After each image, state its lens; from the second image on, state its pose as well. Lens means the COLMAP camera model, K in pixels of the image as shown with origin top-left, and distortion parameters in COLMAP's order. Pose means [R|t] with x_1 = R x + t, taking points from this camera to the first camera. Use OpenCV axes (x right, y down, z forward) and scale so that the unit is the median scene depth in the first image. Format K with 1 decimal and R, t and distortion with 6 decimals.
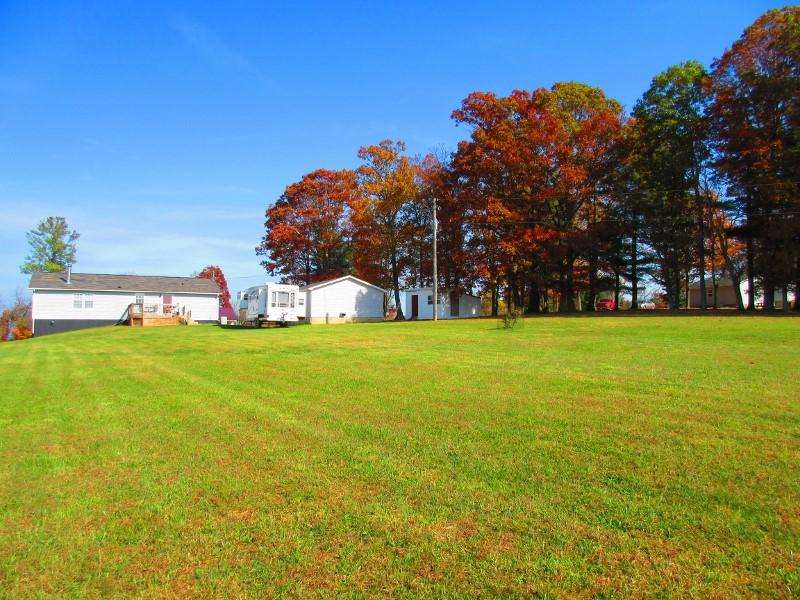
lens RADIAL K [[593.6, 0, 398.7], [0, 593.6, 292.5], [0, 0, 1]] dist [-0.004223, -0.001247]
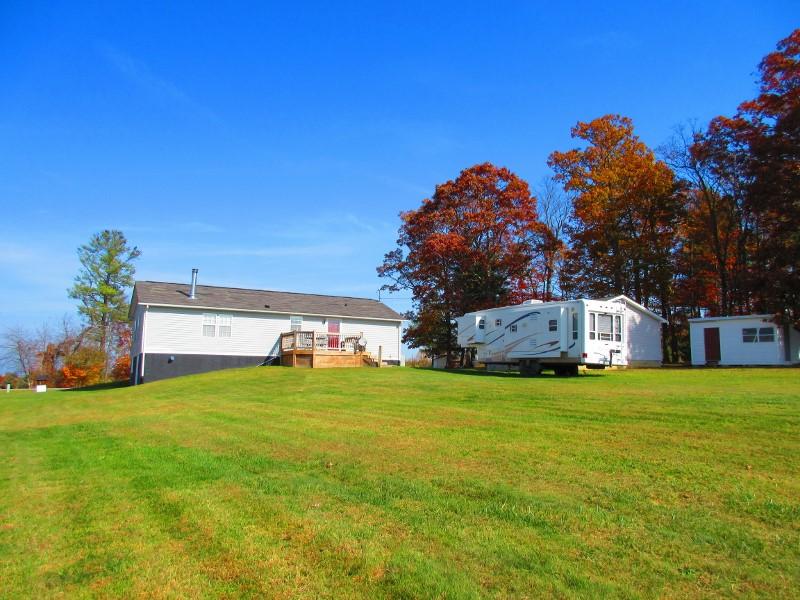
lens RADIAL K [[594.4, 0, 397.8], [0, 594.4, 290.7], [0, 0, 1]] dist [-0.002201, -0.006511]
pose [[0.999768, 0.017433, -0.012655, -0.314504], [-0.018339, 0.996985, -0.075402, 0.019800], [0.011302, 0.075617, 0.997073, 0.347071]]
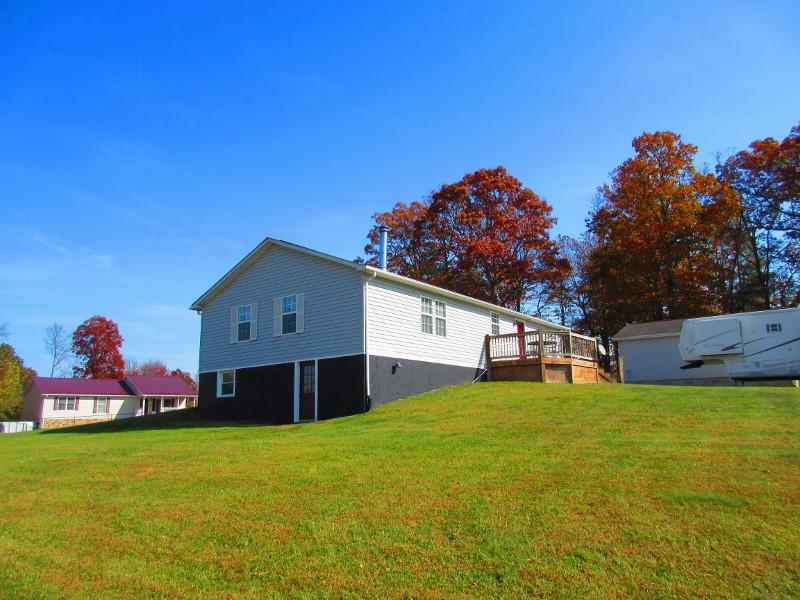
lens RADIAL K [[598.5, 0, 399.5], [0, 598.5, 296.1], [0, 0, 1]] dist [-0.003091, 0.001078]
pose [[0.912573, 0.080886, 0.400835, -0.679141], [-0.024007, 0.989148, -0.144947, 0.055811], [-0.408209, 0.122652, 0.904611, 0.607110]]
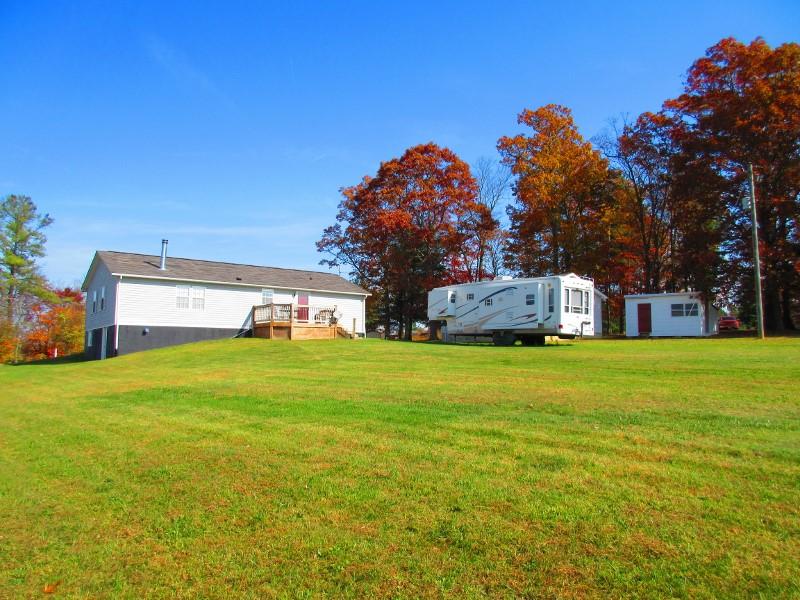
lens RADIAL K [[595.3, 0, 396.9], [0, 595.3, 290.7], [0, 0, 1]] dist [-0.004655, -0.001112]
pose [[0.988144, 0.028340, 0.150889, -0.390351], [-0.022753, 0.998995, -0.038630, 0.024414], [-0.151832, 0.034739, 0.987796, 0.326830]]
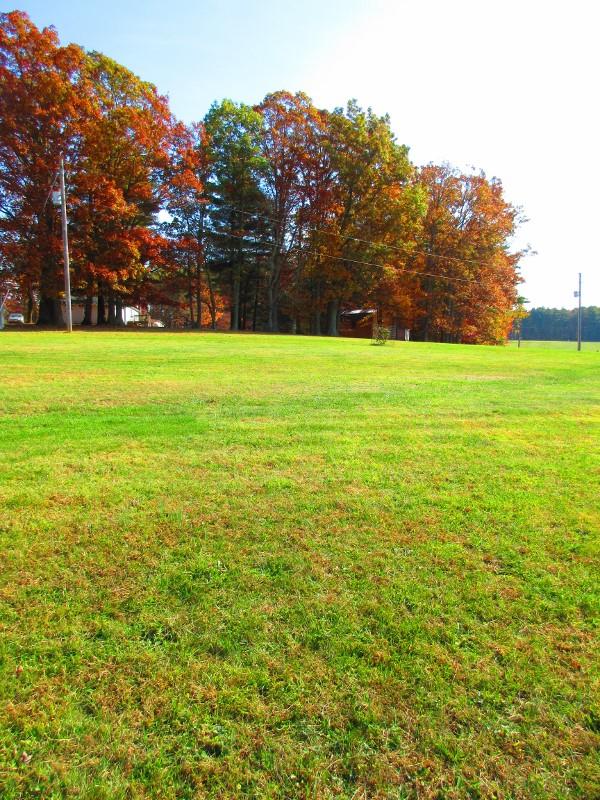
lens RADIAL K [[598.5, 0, 300.4], [0, 598.5, 384.2], [0, 0, 1]] dist [-0.011483, 0.001448]
pose [[0.342560, -0.056311, 0.937807, -0.448080], [-0.059964, 0.994856, 0.081640, 0.028379], [-0.937580, -0.084201, 0.337421, 0.411564]]
